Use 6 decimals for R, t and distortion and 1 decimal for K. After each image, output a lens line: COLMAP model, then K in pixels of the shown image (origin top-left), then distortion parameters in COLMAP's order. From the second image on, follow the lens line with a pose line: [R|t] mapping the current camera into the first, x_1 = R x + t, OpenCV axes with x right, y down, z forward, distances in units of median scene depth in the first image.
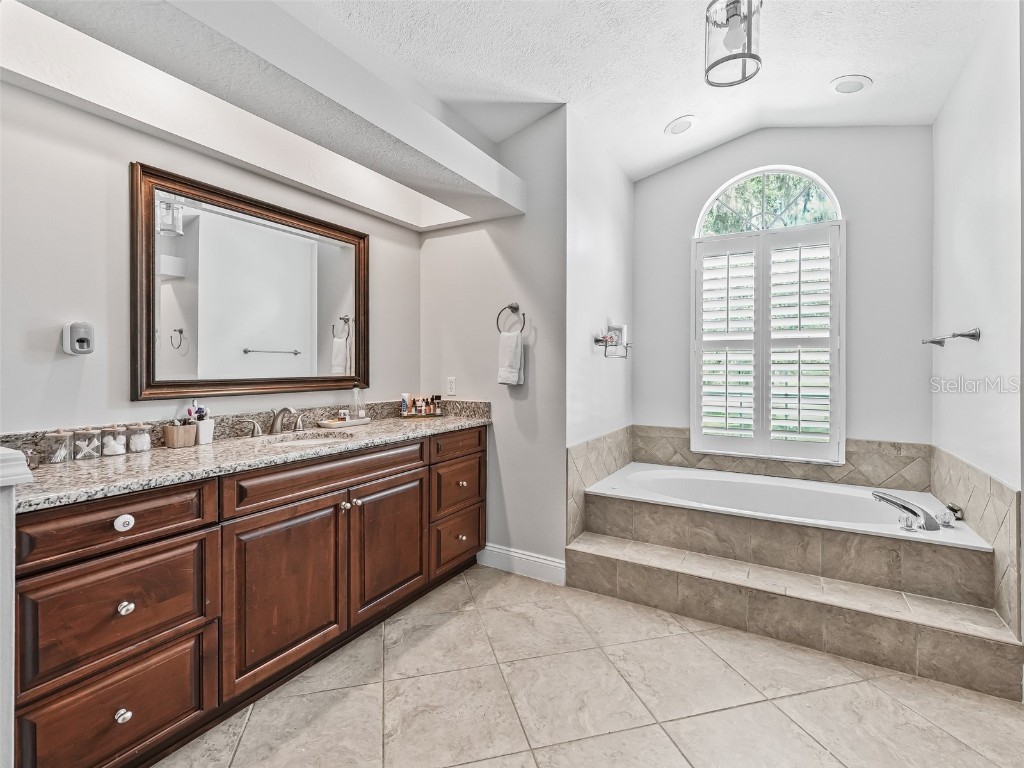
lens RADIAL K [[477.1, 0, 512.8], [0, 477.1, 370.1], [0, 0, 1]] dist [-0.001147, -0.000222]
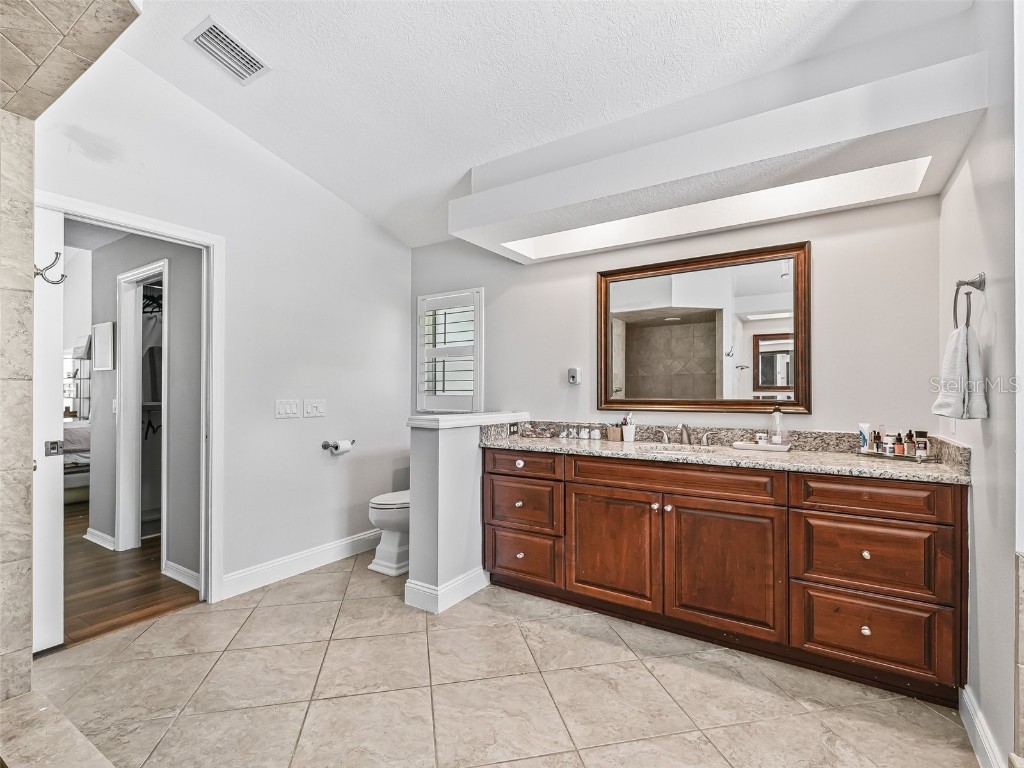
lens RADIAL K [[475.8, 0, 515.4], [0, 475.8, 389.0], [0, 0, 1]] dist [-0.000733, -0.000122]
pose [[-0.040667, -0.008244, -0.999139, 0.864798], [-0.006522, 0.999947, -0.007985, 0.003102], [0.999151, 0.006192, -0.040719, 0.704803]]
